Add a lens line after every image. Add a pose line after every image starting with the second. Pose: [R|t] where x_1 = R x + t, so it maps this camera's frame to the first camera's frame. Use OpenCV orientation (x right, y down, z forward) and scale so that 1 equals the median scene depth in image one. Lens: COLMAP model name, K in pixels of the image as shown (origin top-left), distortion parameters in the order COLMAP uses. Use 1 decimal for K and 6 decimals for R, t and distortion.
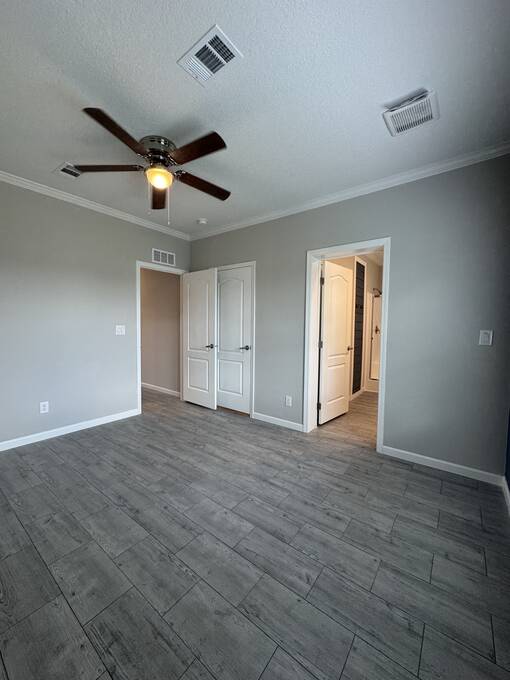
lens RADIAL K [[270.7, 0, 255.4], [0, 270.7, 340.5], [0, 0, 1]] dist [-0.005099, 0.000763]
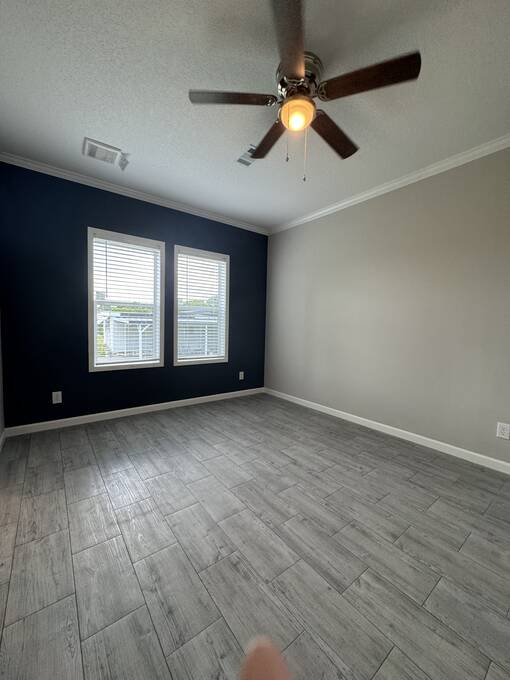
lens RADIAL K [[270.7, 0, 255.4], [0, 270.7, 340.5], [0, 0, 1]] dist [-0.005099, 0.000763]
pose [[-0.964316, -0.049909, 0.260005, -0.411408], [-0.018622, 0.992425, 0.121435, -0.053736], [-0.264096, 0.112260, -0.957941, 1.602633]]
